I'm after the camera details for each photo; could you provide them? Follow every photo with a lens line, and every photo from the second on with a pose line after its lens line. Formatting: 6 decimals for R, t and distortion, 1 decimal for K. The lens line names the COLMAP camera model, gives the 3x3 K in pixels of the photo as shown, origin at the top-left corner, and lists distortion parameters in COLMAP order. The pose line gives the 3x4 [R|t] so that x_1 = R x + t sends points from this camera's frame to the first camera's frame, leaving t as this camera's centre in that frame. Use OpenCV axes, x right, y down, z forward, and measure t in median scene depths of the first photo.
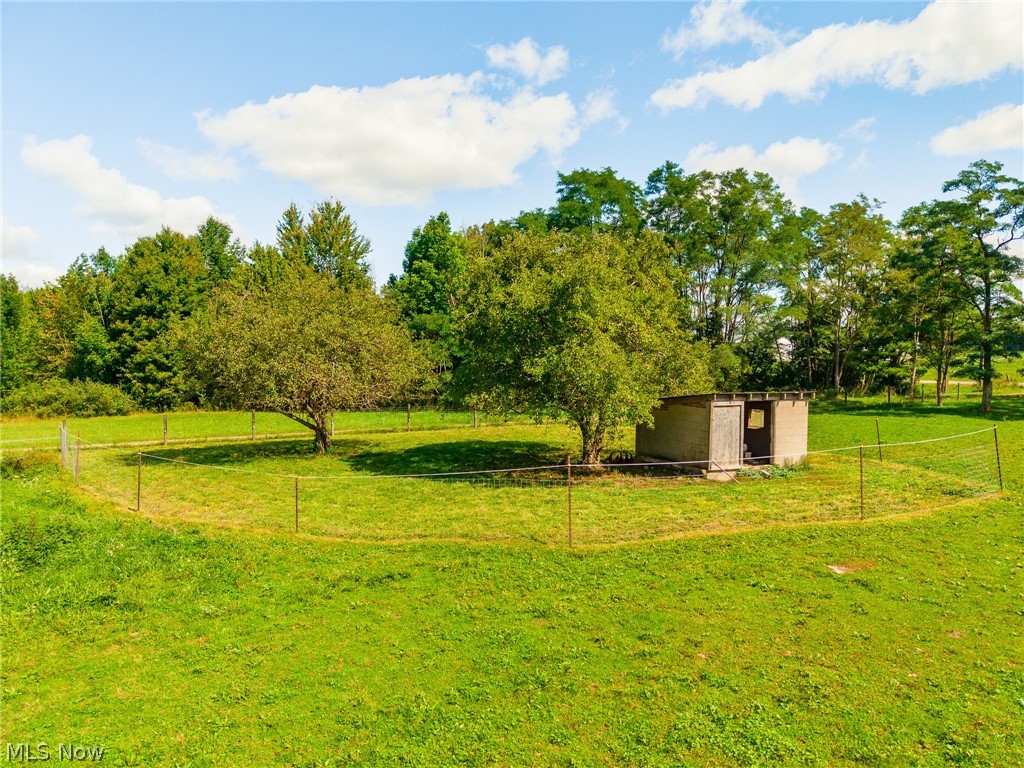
lens RADIAL K [[684.5, 0, 511.3], [0, 684.5, 384.1], [0, 0, 1]] dist [0.027579, -0.019611]
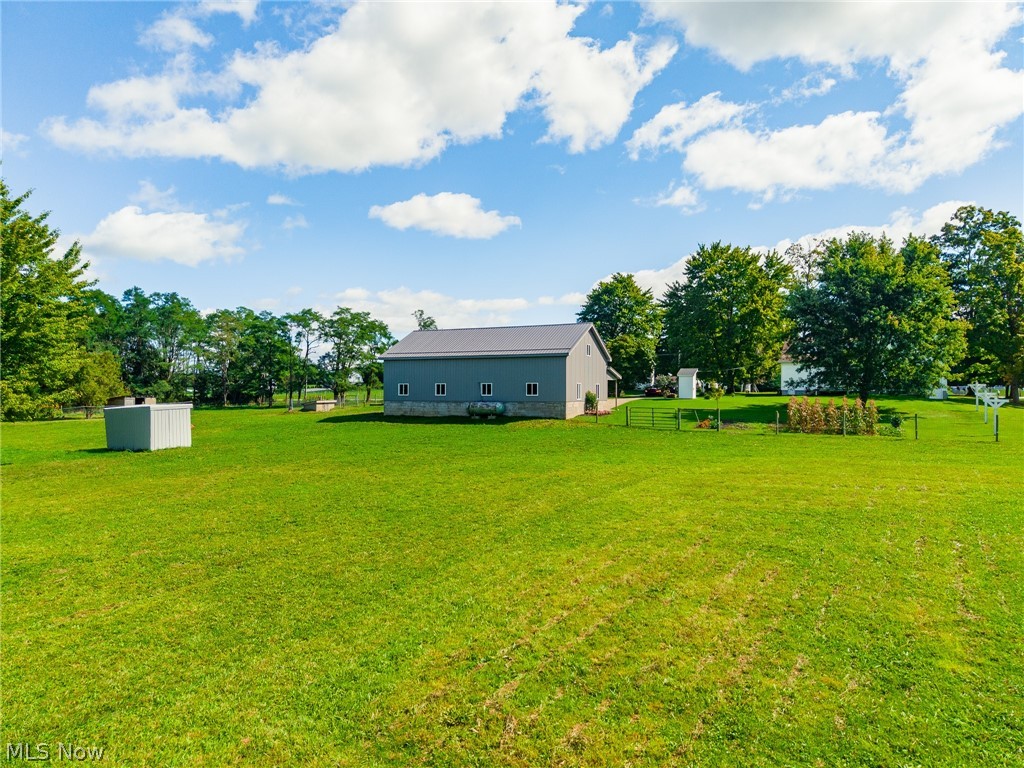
lens RADIAL K [[684.5, 0, 521.0], [0, 684.5, 385.8], [0, 0, 1]] dist [0.027579, -0.019611]
pose [[0.781129, 0.003948, 0.624357, -0.141217], [0.019833, 0.999319, -0.031131, 0.044036], [-0.624054, 0.036700, 0.780519, -1.232595]]
